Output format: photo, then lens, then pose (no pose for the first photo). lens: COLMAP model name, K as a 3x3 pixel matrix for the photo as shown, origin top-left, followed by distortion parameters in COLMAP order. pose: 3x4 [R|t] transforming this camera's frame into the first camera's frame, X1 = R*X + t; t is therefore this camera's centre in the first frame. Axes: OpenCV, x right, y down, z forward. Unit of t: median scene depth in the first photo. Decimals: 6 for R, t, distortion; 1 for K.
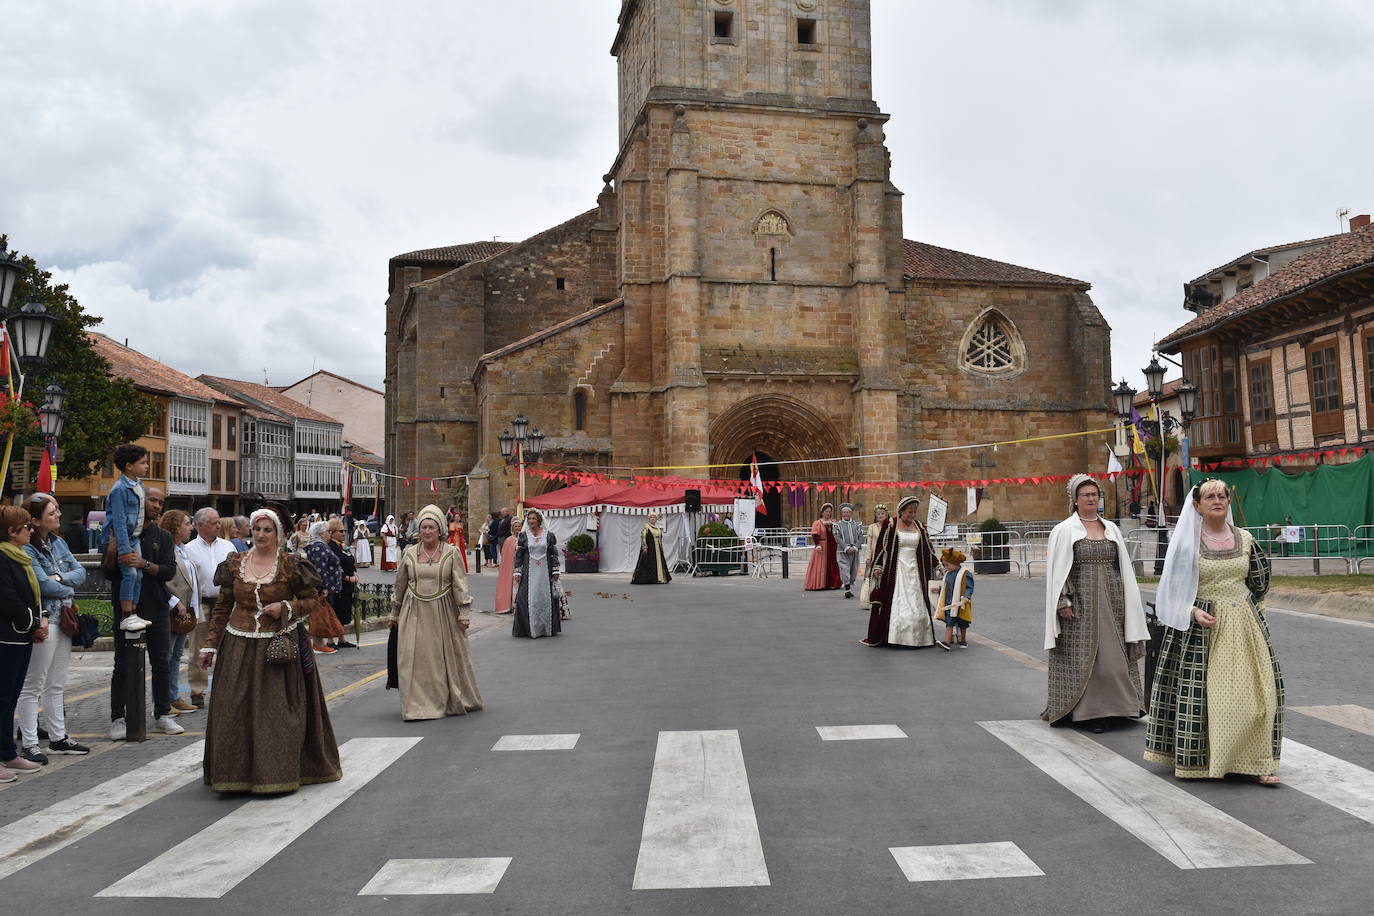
lens RADIAL K [[1197.9, 0, 686.2], [0, 1197.9, 446.6], [0, 0, 1]] dist [-0.090964, 0.026575]
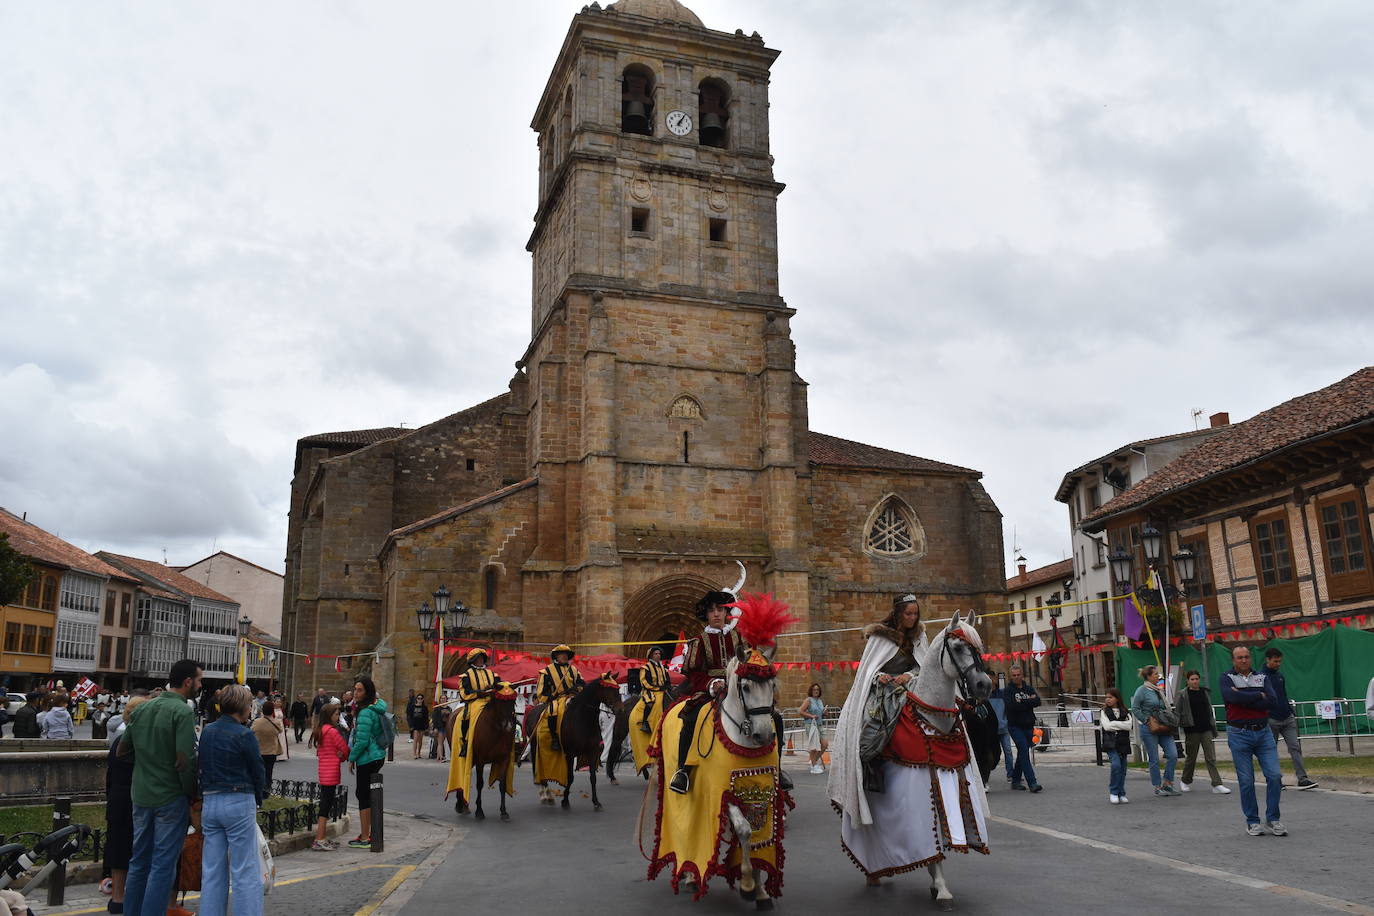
lens RADIAL K [[1078.8, 0, 684.0], [0, 1078.8, 452.3], [0, 0, 1]] dist [-0.094214, 0.017176]
pose [[0.993487, 0.023712, 0.111448, -0.031603], [-0.004693, 0.985792, -0.167903, 0.006413], [-0.113846, 0.166286, 0.979483, 0.098903]]
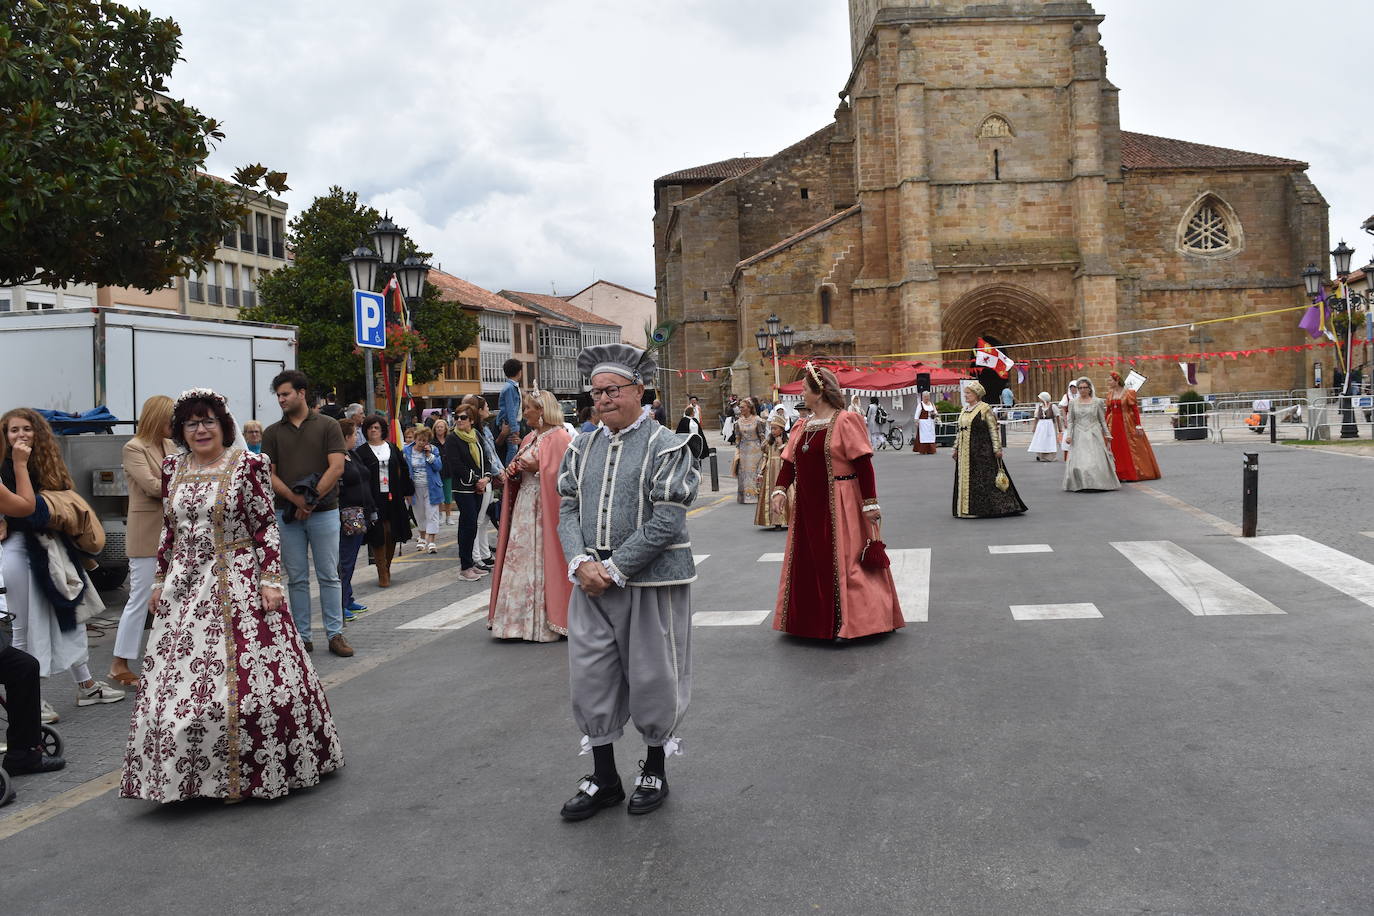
lens RADIAL K [[1089.3, 0, 683.9], [0, 1089.3, 447.5], [0, 0, 1]] dist [-0.097157, 0.025900]
pose [[0.974590, -0.021354, -0.222974, 0.007327], [0.043892, 0.994353, 0.096622, -0.002459], [0.219652, -0.103954, 0.970024, -0.044646]]
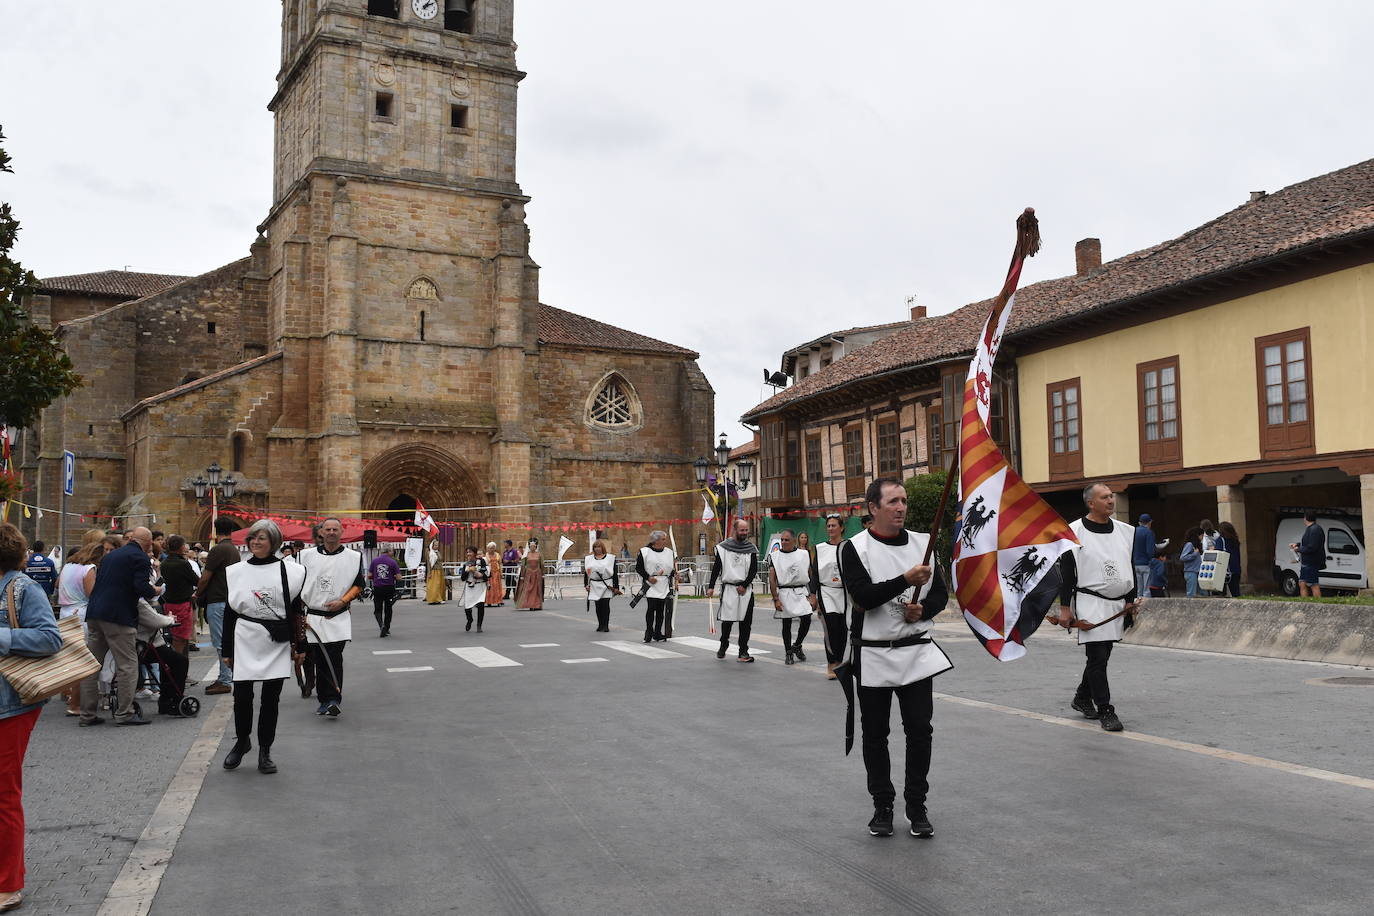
lens RADIAL K [[1297.0, 0, 688.6], [0, 1297.0, 449.9], [0, 0, 1]] dist [-0.080663, 0.015151]
pose [[0.953200, 0.026649, 0.301162, -0.049848], [-0.019632, 0.999461, -0.026304, -0.010670], [-0.301701, 0.019161, 0.953210, -0.215356]]
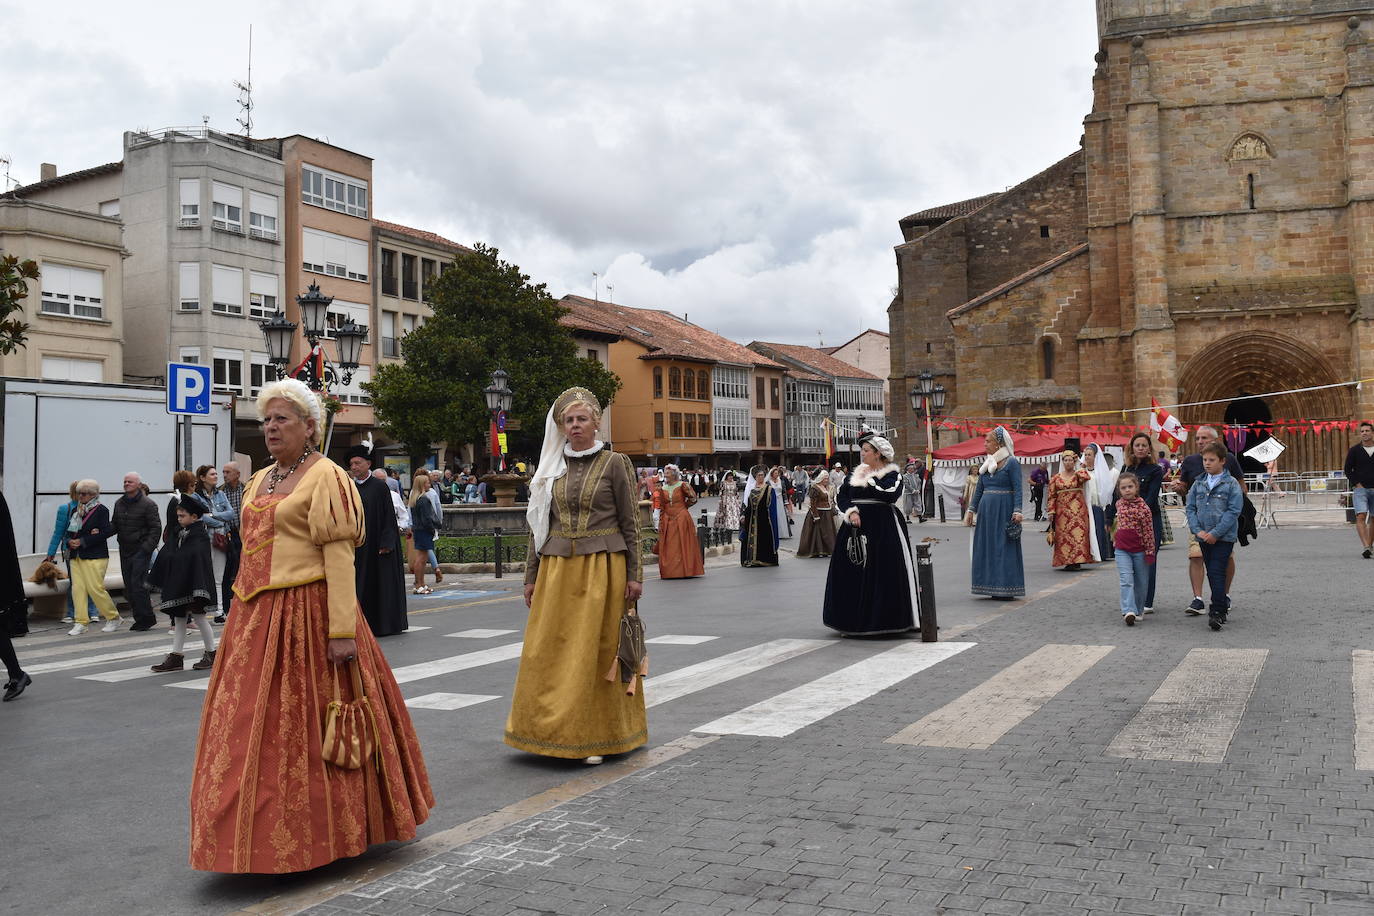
lens RADIAL K [[1197.9, 0, 686.2], [0, 1197.9, 446.6], [0, 0, 1]] dist [-0.090964, 0.026575]
pose [[0.877521, -0.021679, -0.479049, 0.118385], [0.041727, 0.998640, 0.031243, -0.000868], [0.477720, -0.047406, 0.877232, -0.019321]]
